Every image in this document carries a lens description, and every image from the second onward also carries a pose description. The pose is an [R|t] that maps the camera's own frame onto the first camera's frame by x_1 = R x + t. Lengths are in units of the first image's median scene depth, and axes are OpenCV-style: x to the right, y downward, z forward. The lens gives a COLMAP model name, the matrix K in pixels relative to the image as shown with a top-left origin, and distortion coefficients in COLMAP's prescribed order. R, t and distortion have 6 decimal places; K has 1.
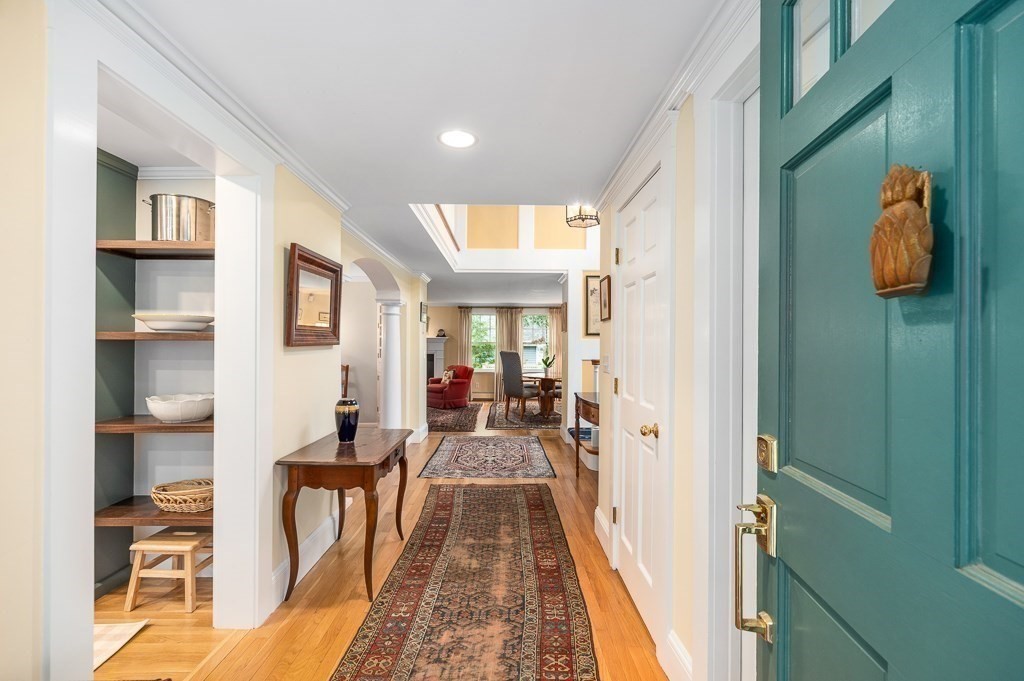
lens RADIAL K [[443.7, 0, 514.7], [0, 443.7, 339.2], [0, 0, 1]] dist [-0.001348, -0.000394]
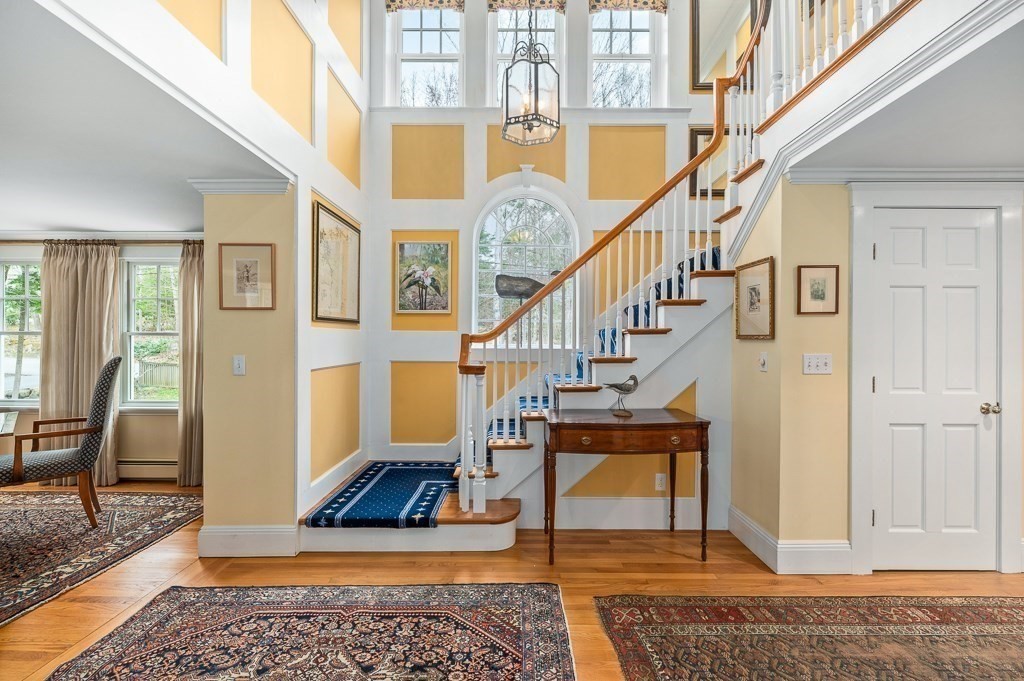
lens RADIAL K [[443.7, 0, 514.7], [0, 443.7, 339.2], [0, 0, 1]] dist [-0.001348, -0.000394]
pose [[0.025853, -0.003289, 0.999660, -0.629017], [-0.019051, 0.999811, 0.003782, 0.011709], [-0.999484, -0.019142, 0.025785, 1.446447]]
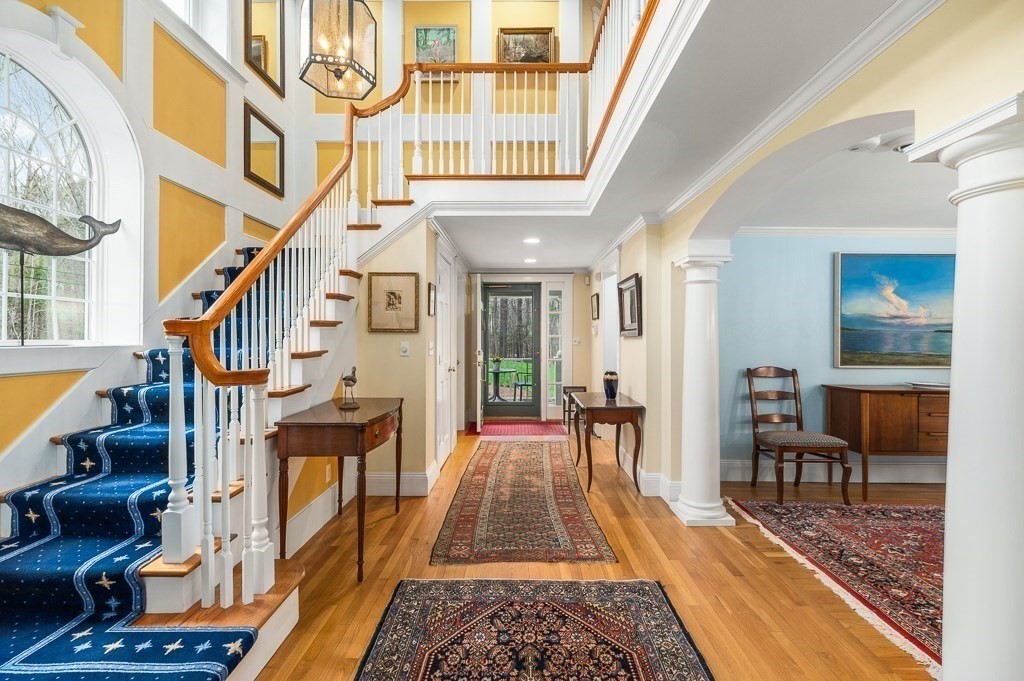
lens RADIAL K [[443.7, 0, 514.7], [0, 443.7, 339.2], [0, 0, 1]] dist [-0.001348, -0.000394]
pose [[-0.999299, -0.004635, 0.037144, -0.086686], [-0.004961, 0.999950, -0.008690, 0.032628], [-0.037102, -0.008868, -0.999272, 2.128041]]
